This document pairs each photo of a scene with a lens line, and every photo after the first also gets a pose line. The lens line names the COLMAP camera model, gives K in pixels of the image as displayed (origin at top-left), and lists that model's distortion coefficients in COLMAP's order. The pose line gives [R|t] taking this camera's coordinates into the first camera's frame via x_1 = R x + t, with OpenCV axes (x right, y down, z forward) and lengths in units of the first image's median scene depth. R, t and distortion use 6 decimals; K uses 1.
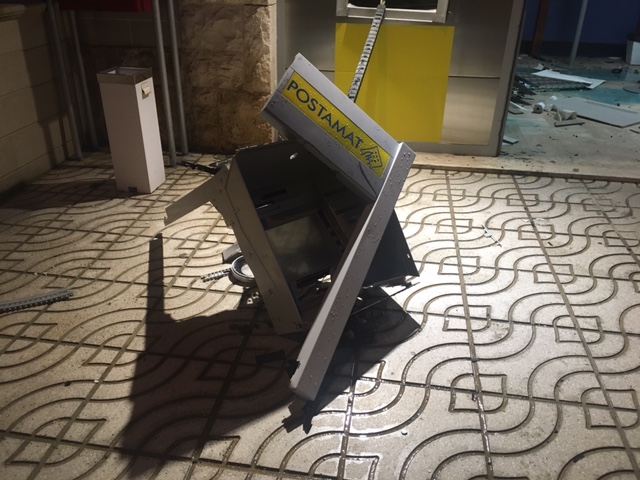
lens RADIAL K [[546.4, 0, 320.6], [0, 546.4, 243.0], [0, 0, 1]] dist [0.082019, -0.126324]
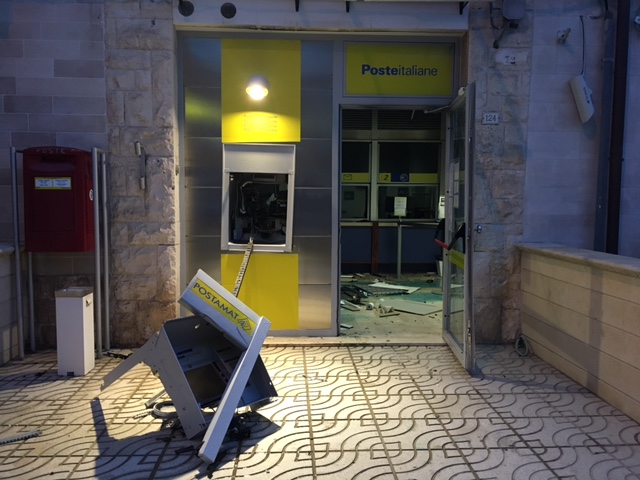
lens RADIAL K [[546.4, 0, 321.3], [0, 546.4, 243.1], [0, 0, 1]] dist [0.082019, -0.126324]
pose [[0.978760, -0.028192, 0.203060, -0.009367], [0.105339, 0.918900, -0.380165, 0.225064], [-0.175874, 0.393481, 0.902353, -0.538633]]
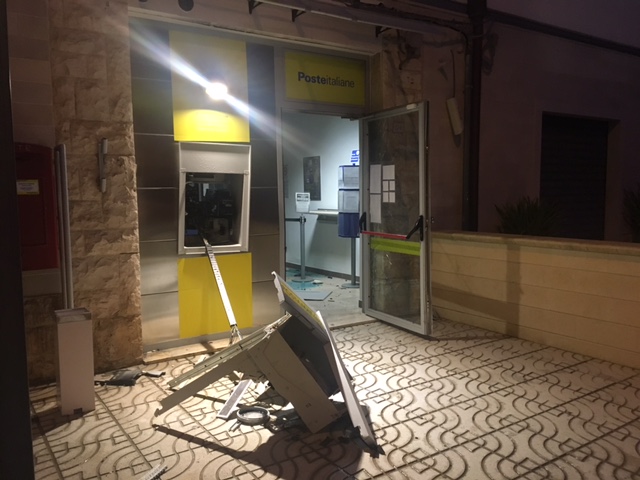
lens RADIAL K [[546.4, 0, 321.0], [0, 546.4, 242.8], [0, 0, 1]] dist [0.082019, -0.126324]
pose [[0.731529, -0.091244, 0.675677, -0.860825], [0.339525, 0.908141, -0.244954, 0.047348], [-0.591260, 0.408600, 0.695311, -0.289714]]
